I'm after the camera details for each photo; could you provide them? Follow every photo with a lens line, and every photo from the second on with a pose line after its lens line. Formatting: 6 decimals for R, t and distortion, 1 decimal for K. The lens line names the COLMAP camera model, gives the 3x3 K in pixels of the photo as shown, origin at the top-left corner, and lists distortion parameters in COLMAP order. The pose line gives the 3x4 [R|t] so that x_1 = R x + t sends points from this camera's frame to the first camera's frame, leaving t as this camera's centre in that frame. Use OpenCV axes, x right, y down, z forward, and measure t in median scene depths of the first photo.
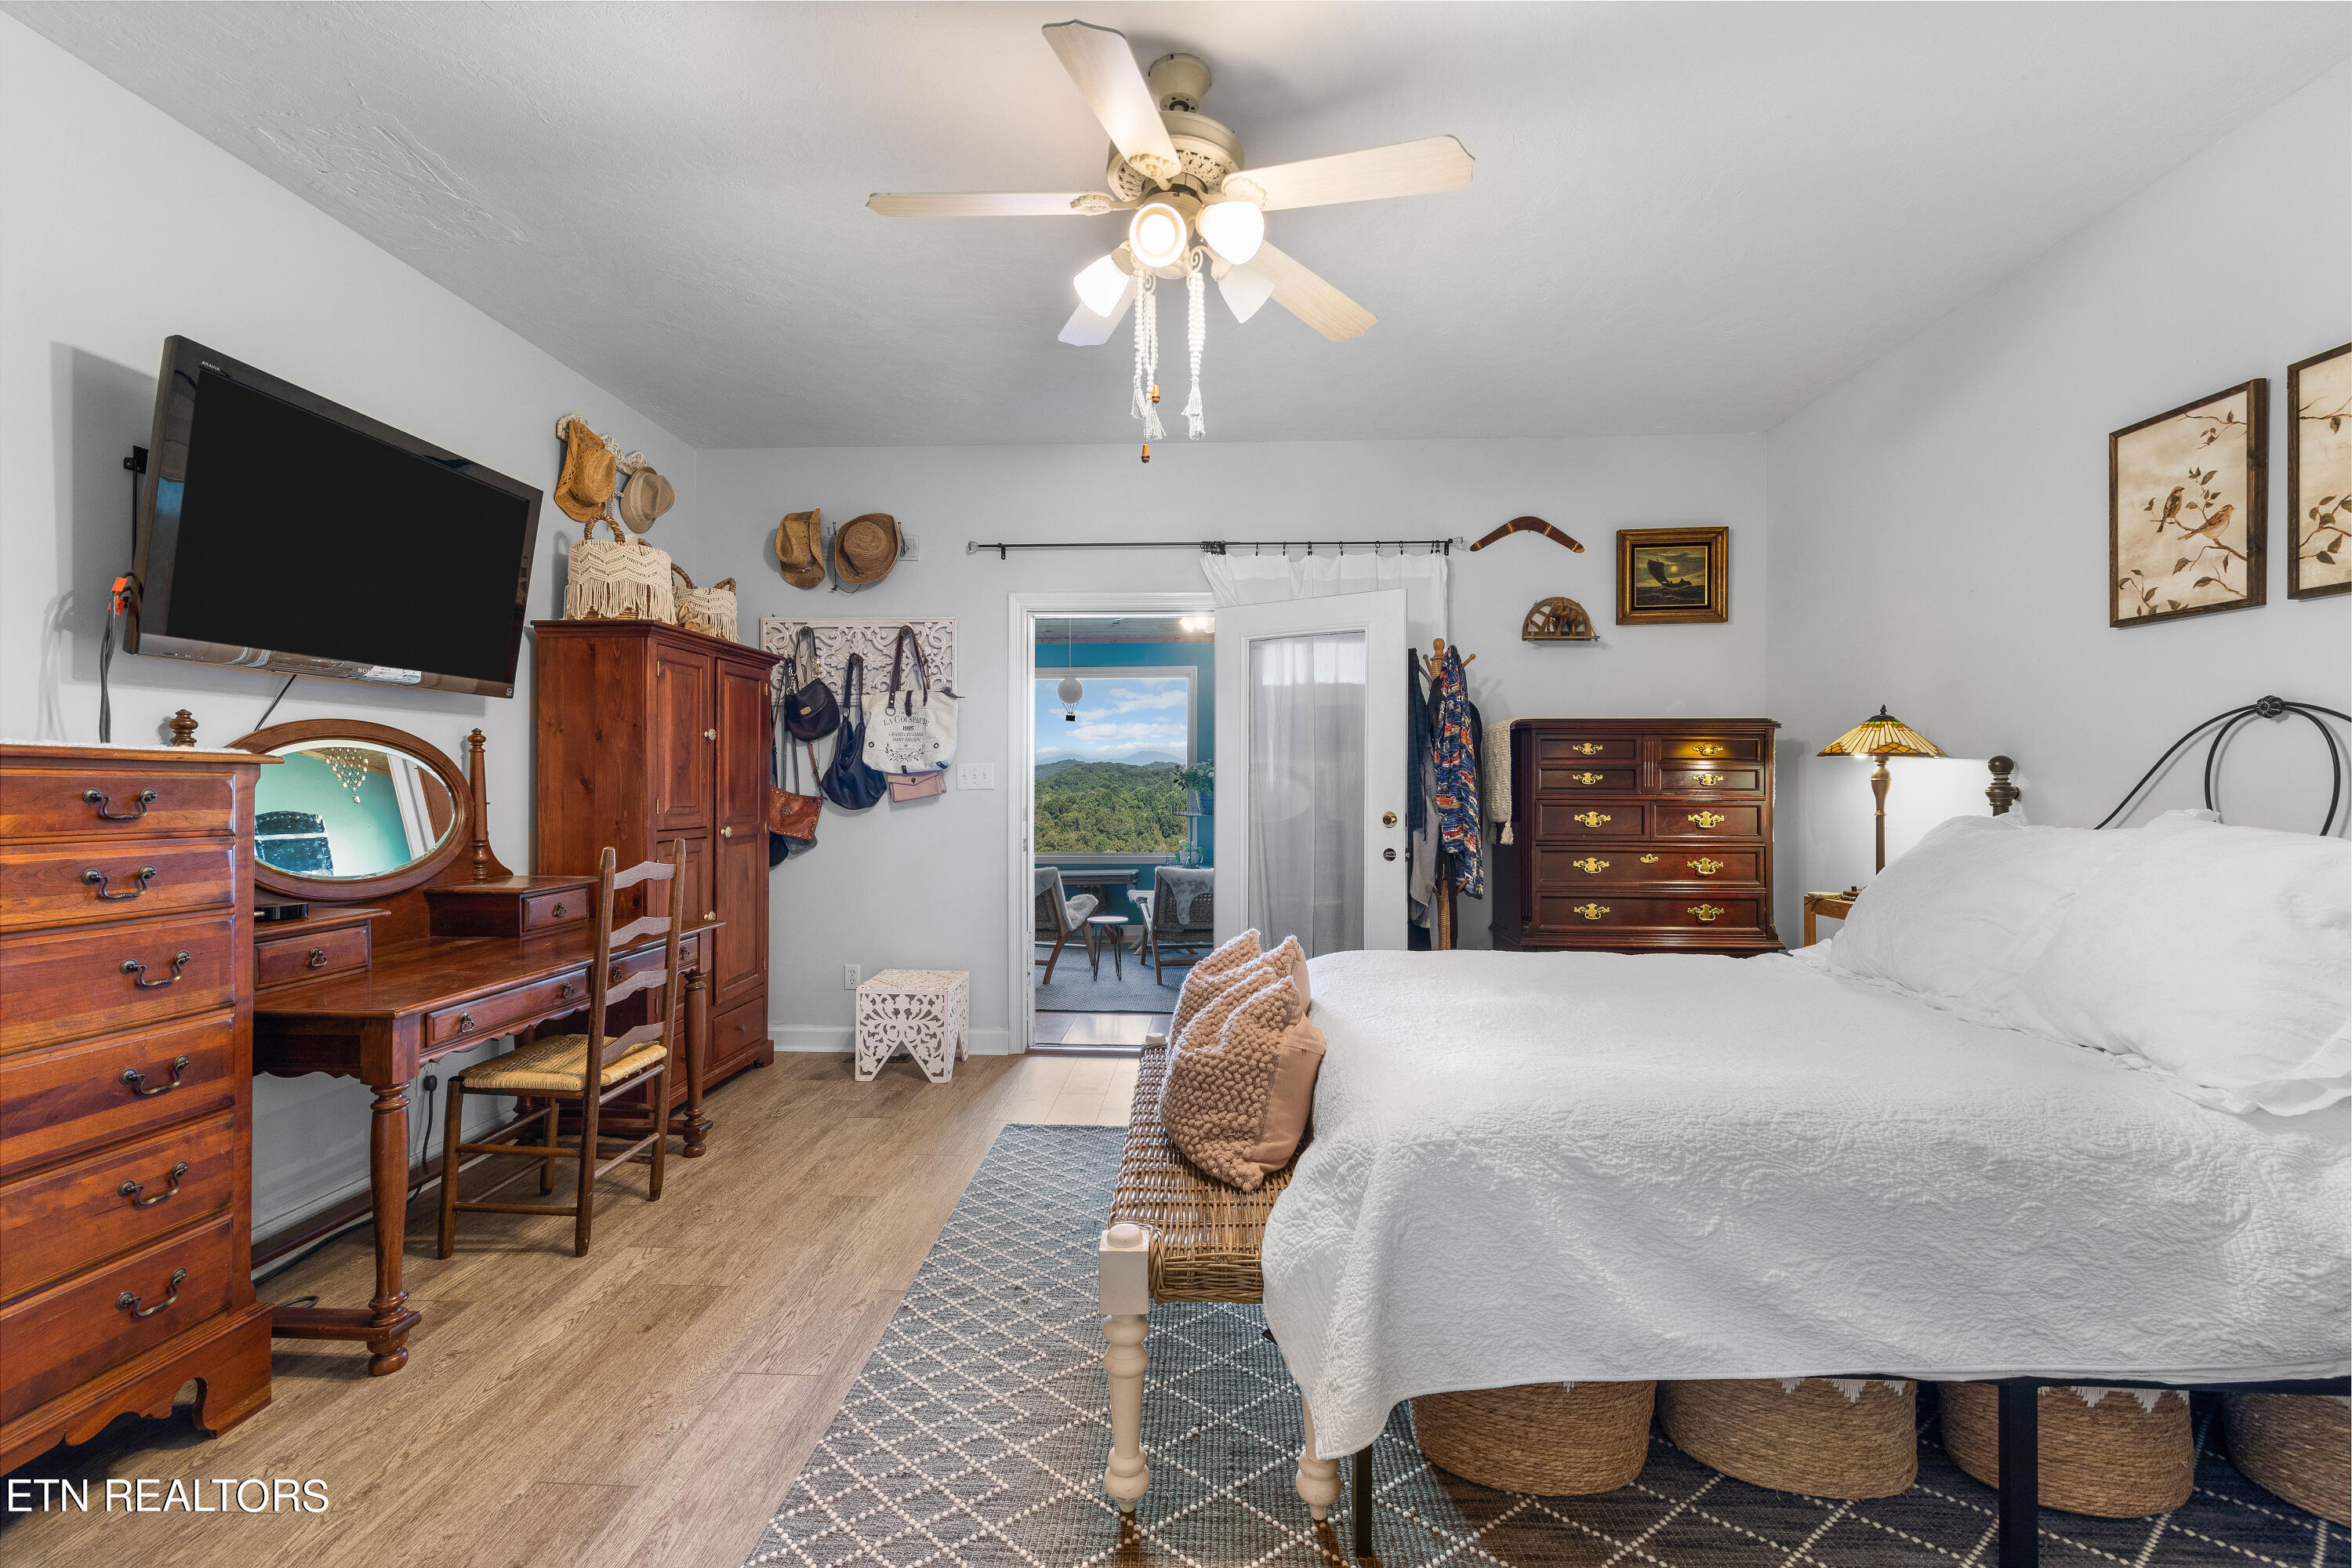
lens RADIAL K [[984.7, 0, 1174.8], [0, 984.7, 787.7], [0, 0, 1]] dist [0.000757, -0.000138]
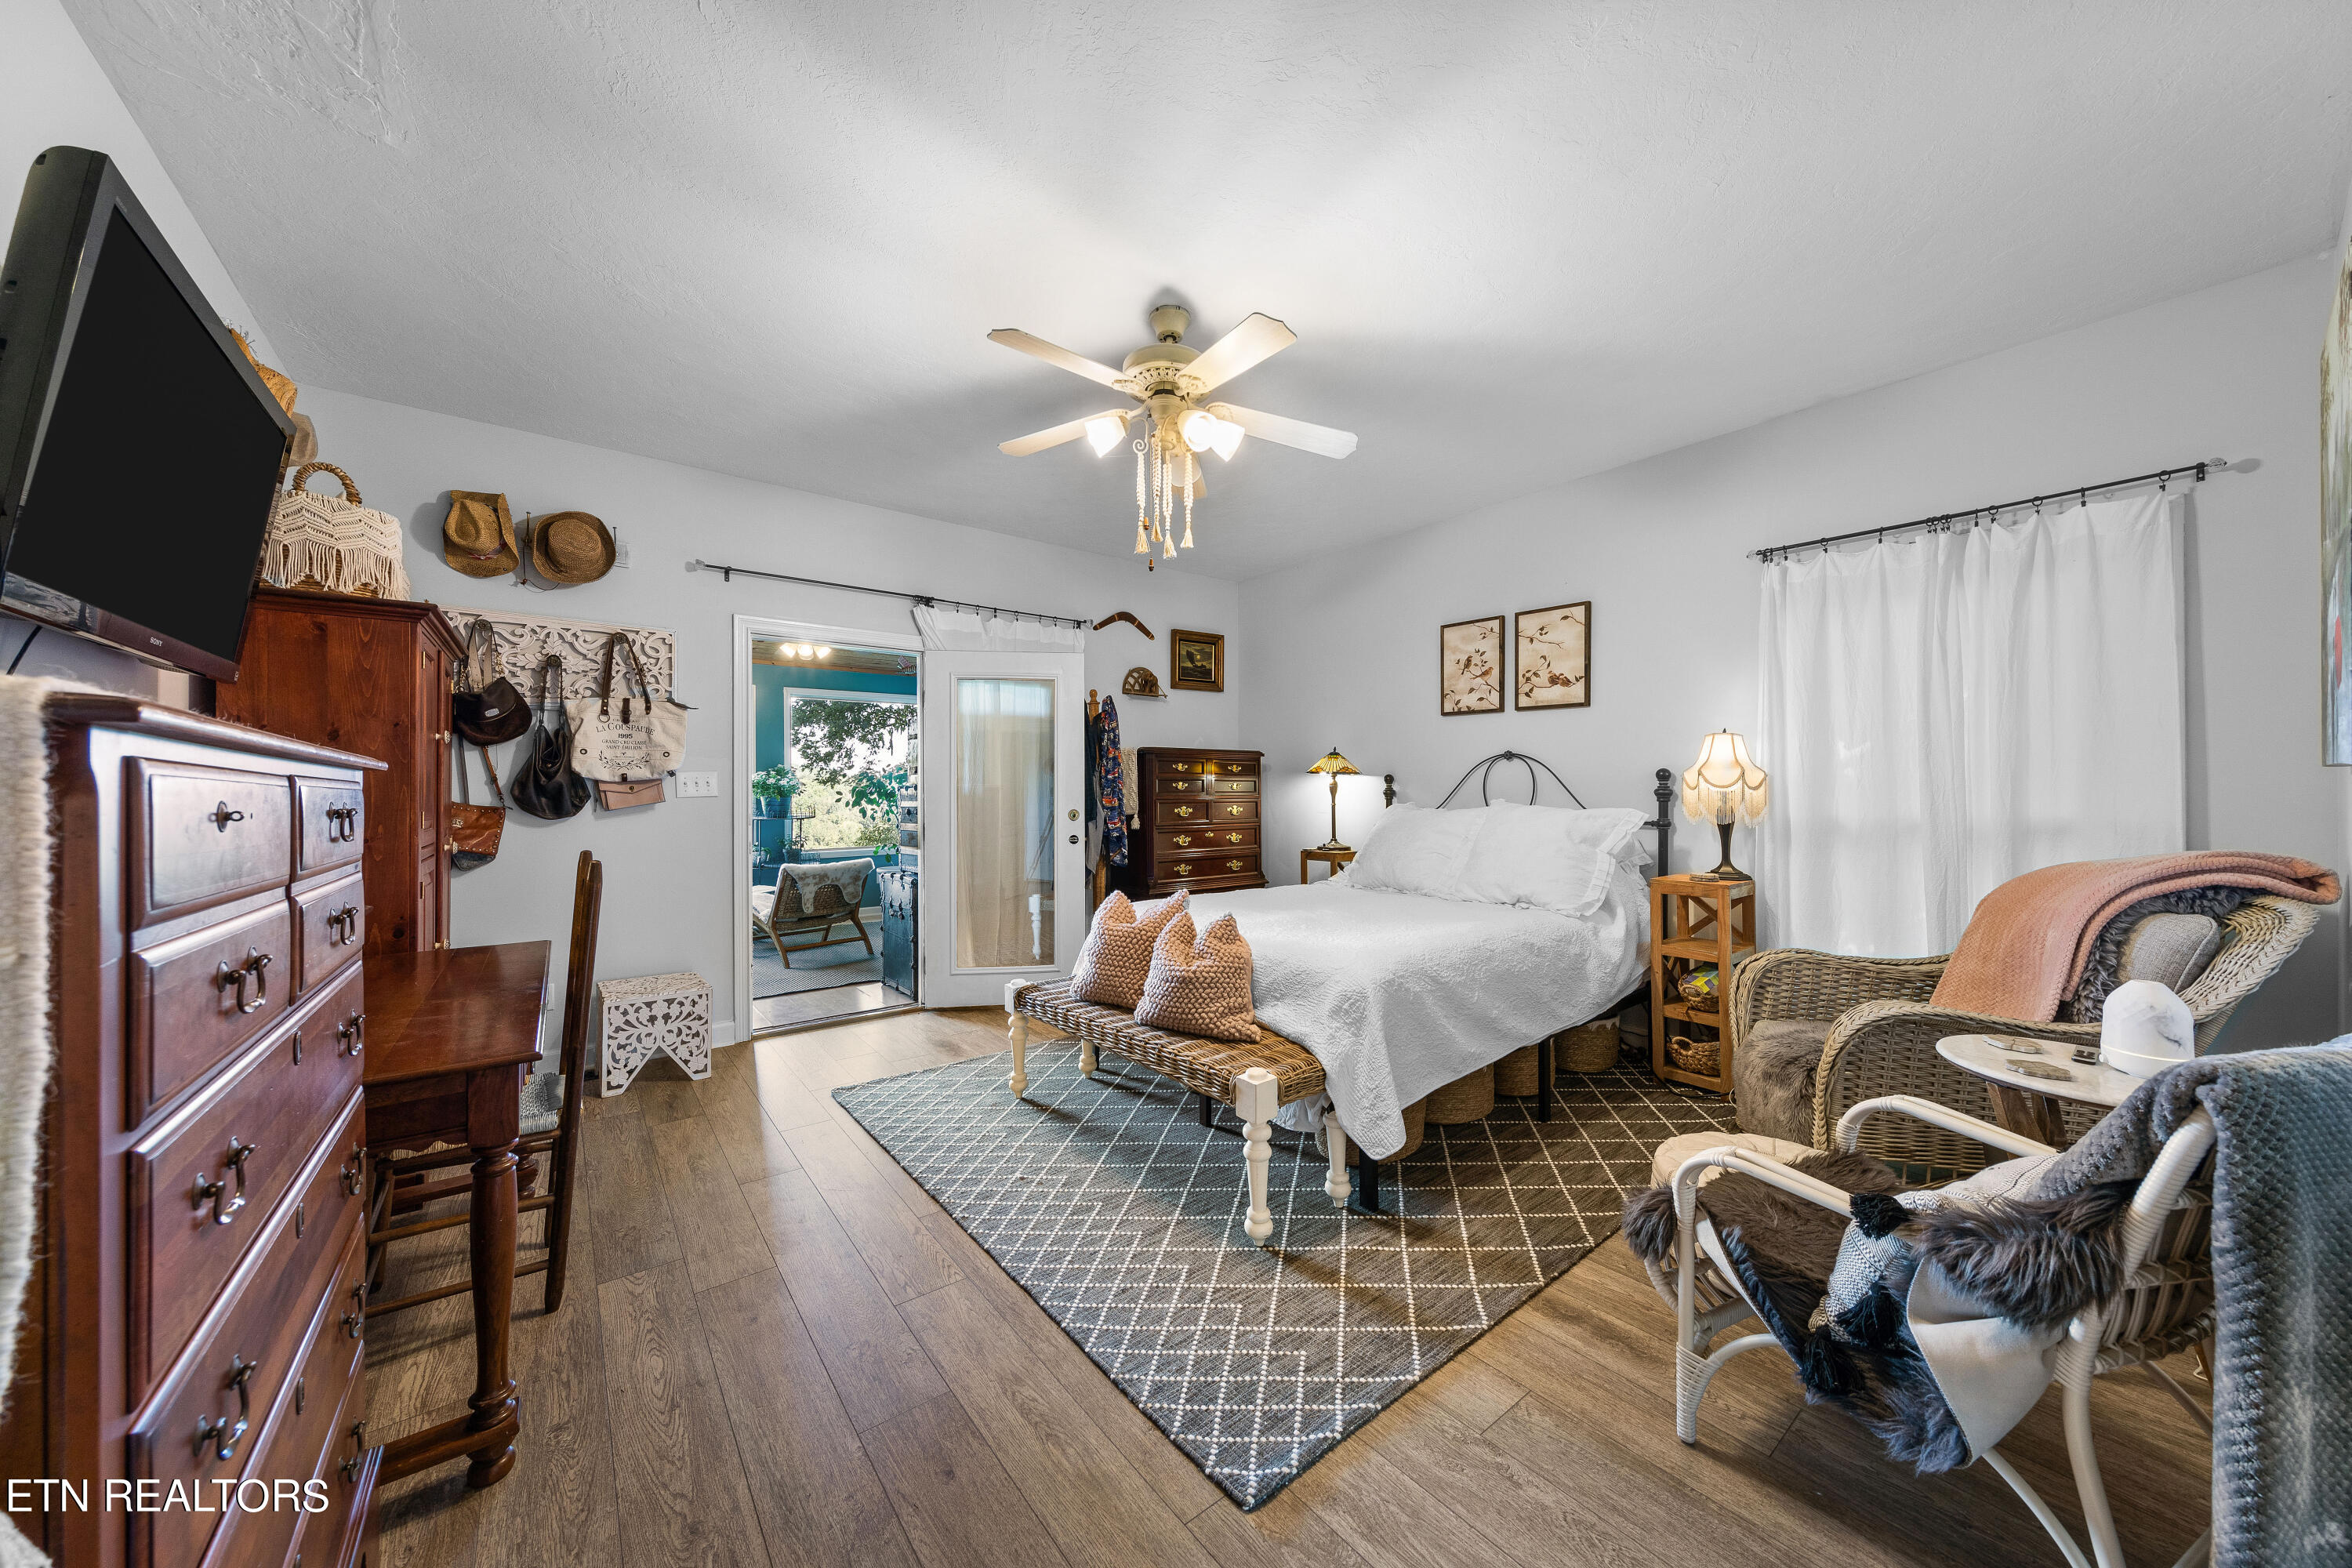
lens RADIAL K [[784.1, 0, 1163.1], [0, 784.1, 789.0], [0, 0, 1]] dist [0.000960, -0.000048]
pose [[0.766585, -0.004051, 0.642130, -0.414807], [0.006947, 0.999974, -0.001986, -0.001850], [-0.642105, 0.005983, 0.766593, 0.051503]]
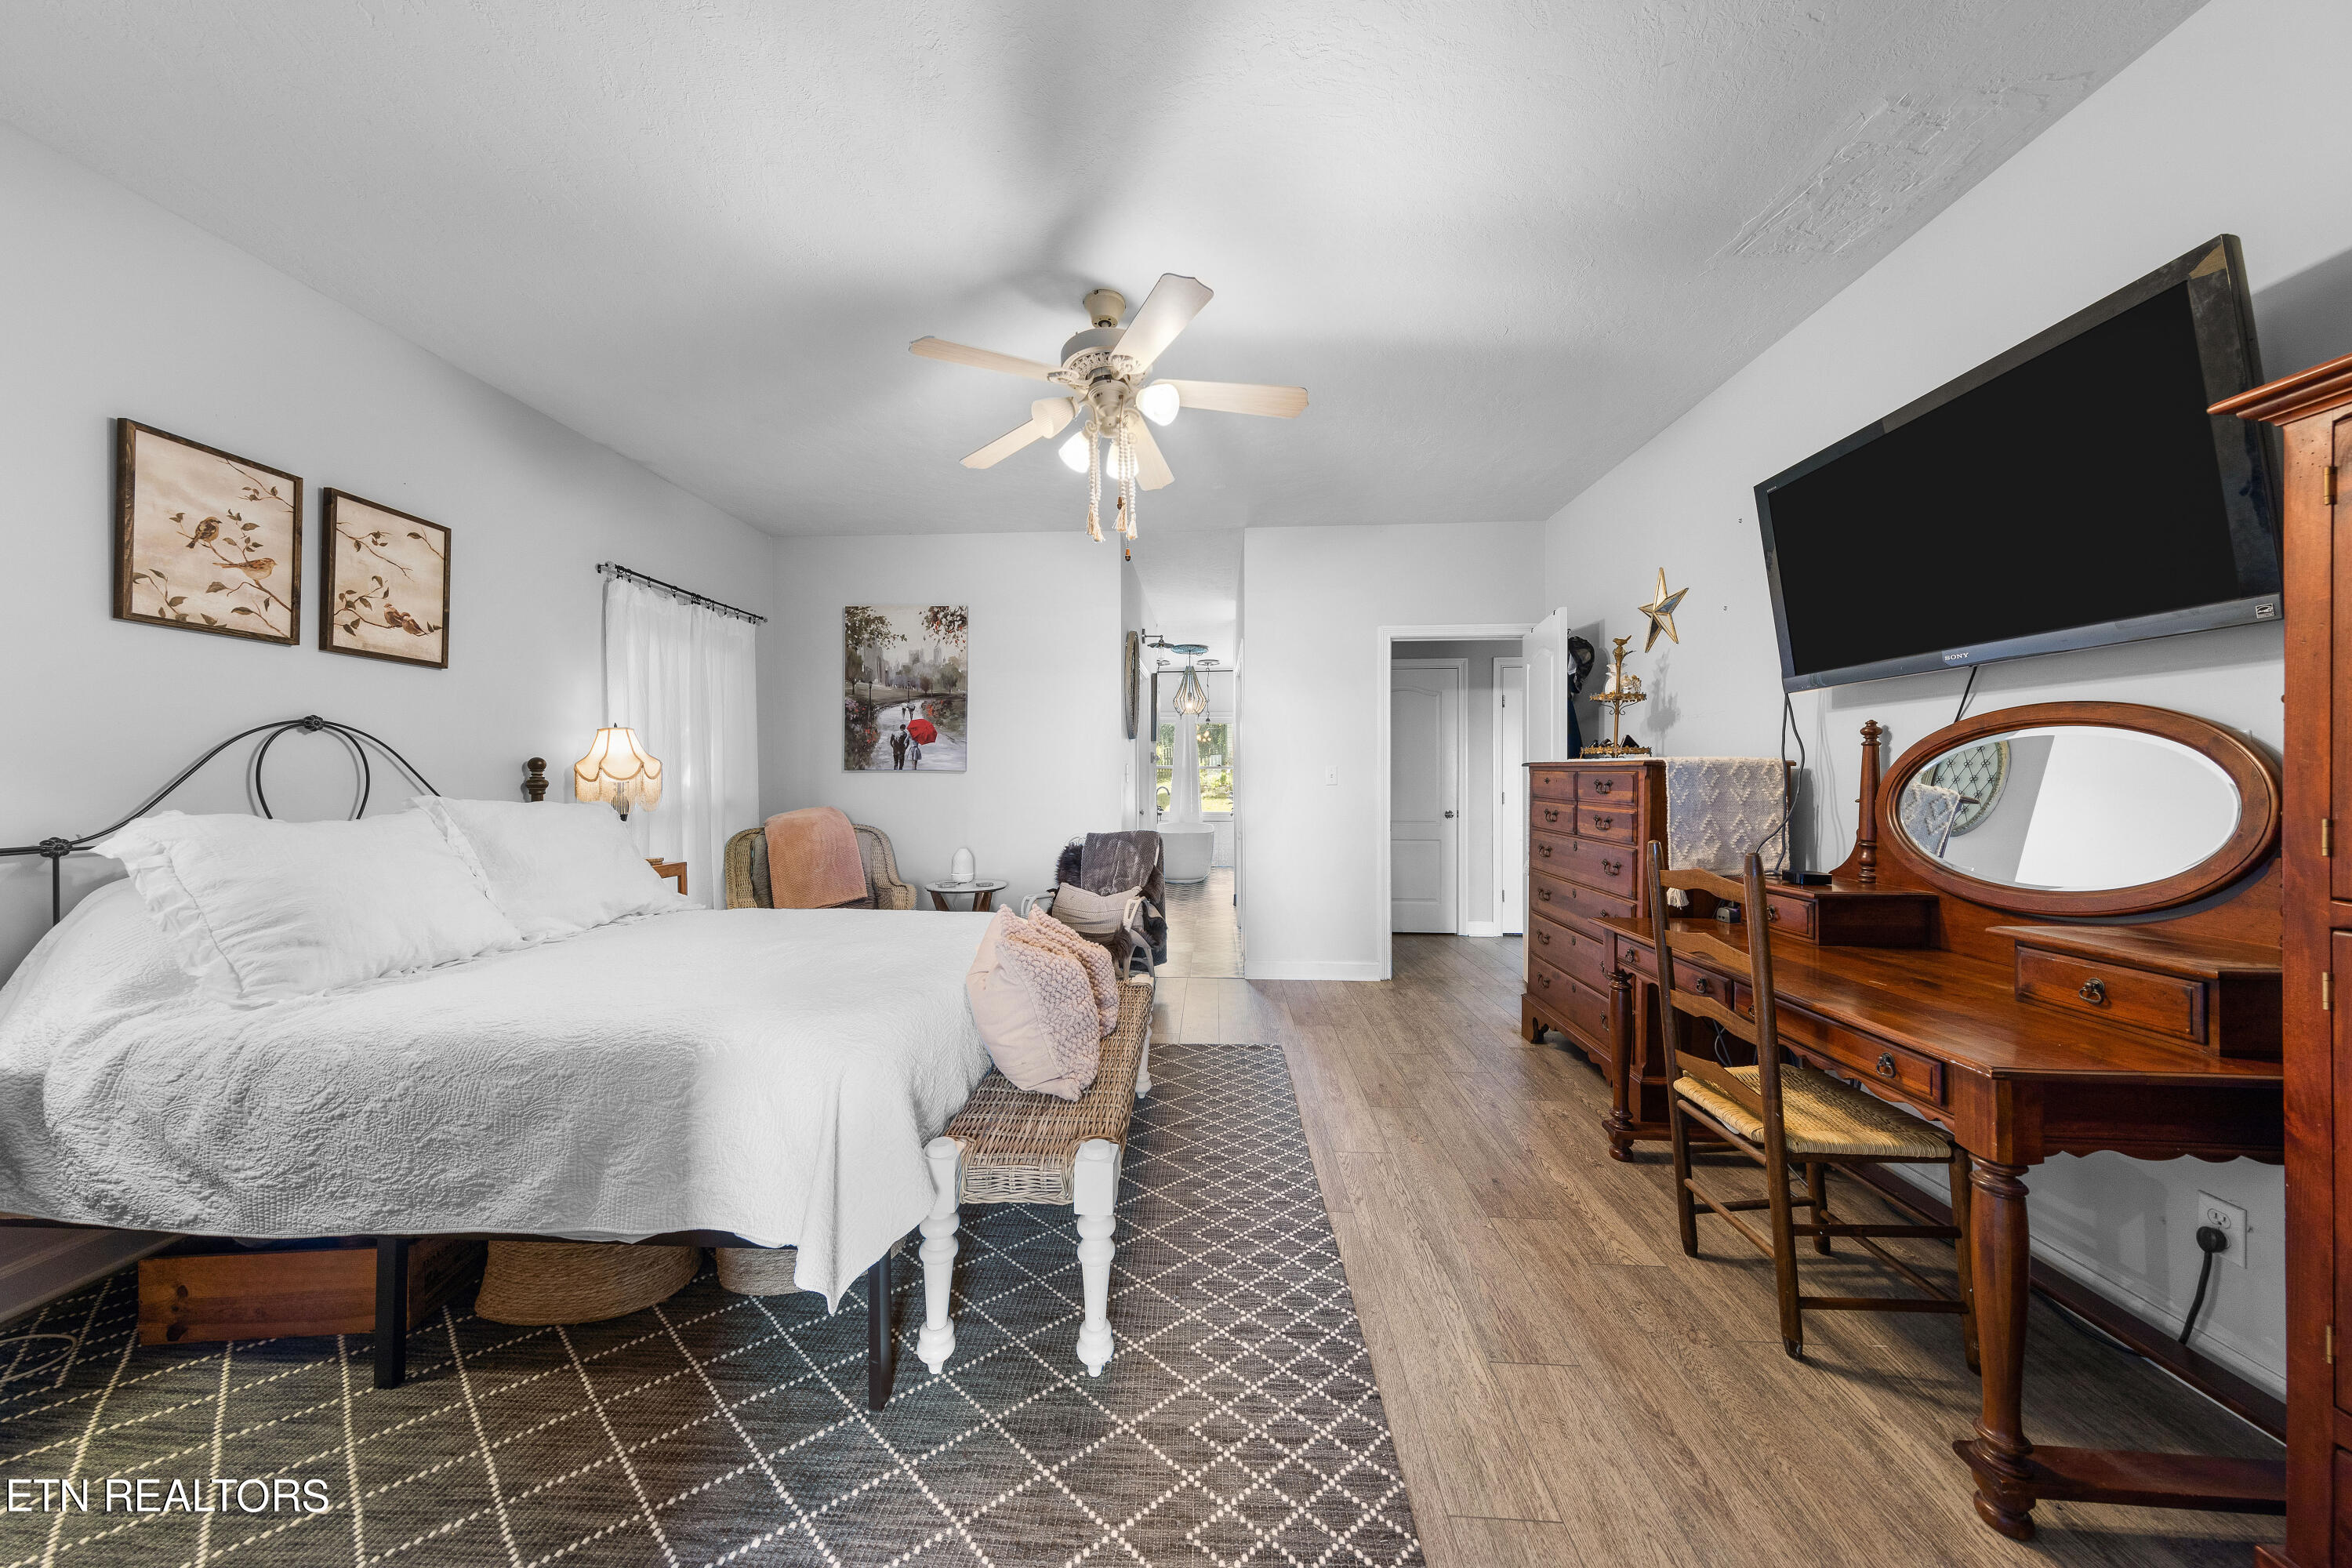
lens RADIAL K [[761.8, 0, 1170.3], [0, 761.8, 772.7], [0, 0, 1]] dist [0.000139, 0.000010]
pose [[-0.999871, 0.001292, 0.016014, -0.061422], [0.001272, 0.999998, -0.001274, -0.005404], [-0.016016, -0.001253, -0.999871, 1.163075]]
